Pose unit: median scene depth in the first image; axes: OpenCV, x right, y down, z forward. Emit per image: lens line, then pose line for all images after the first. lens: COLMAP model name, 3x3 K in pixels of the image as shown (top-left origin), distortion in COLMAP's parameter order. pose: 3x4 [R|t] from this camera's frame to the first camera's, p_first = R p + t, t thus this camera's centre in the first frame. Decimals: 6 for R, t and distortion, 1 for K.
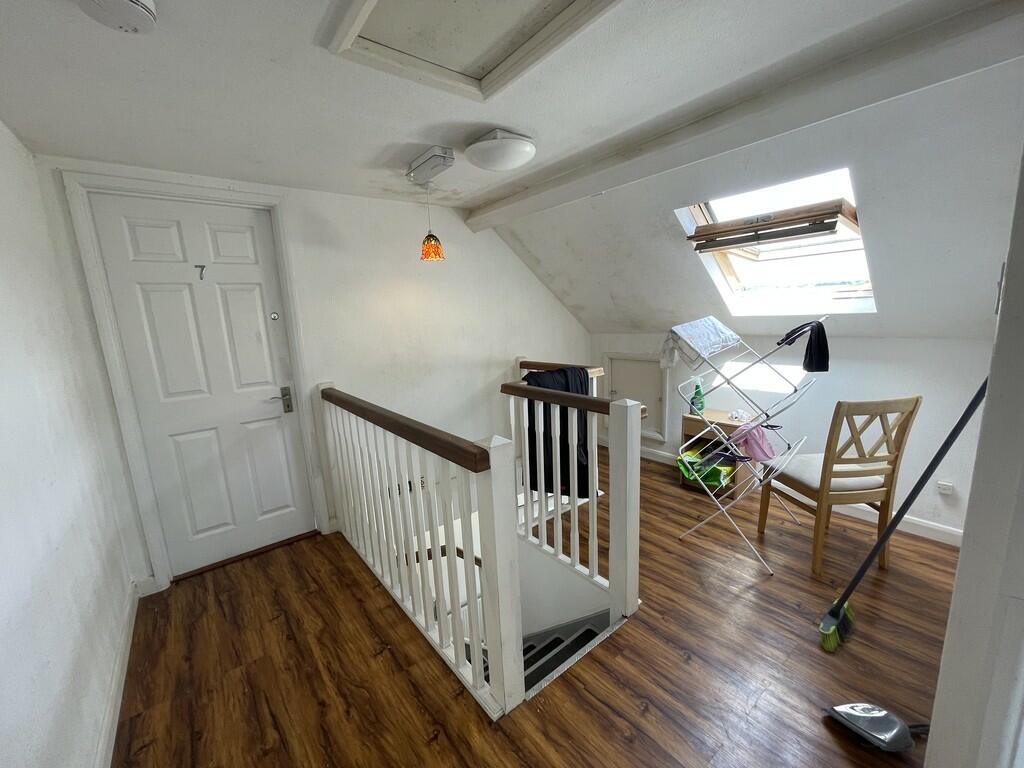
lens RADIAL K [[411.7, 0, 511.2], [0, 411.7, 392.3], [0, 0, 1]] dist [-0.003252, -0.000776]
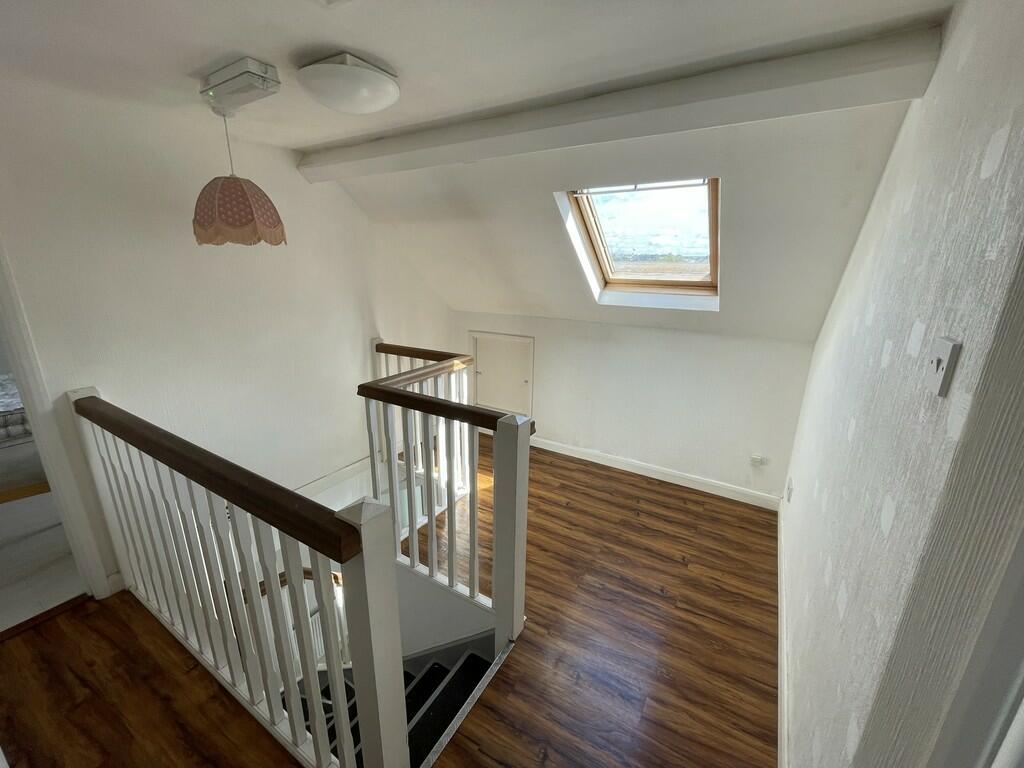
lens RADIAL K [[411.2, 0, 506.8], [0, 411.2, 386.0], [0, 0, 1]] dist [-0.002138, 0.000101]
pose [[0.939603, -0.033826, 0.340591, -0.029279], [0.004306, 0.996194, 0.087057, -0.102322], [-0.342240, -0.080333, 0.936172, 0.159867]]
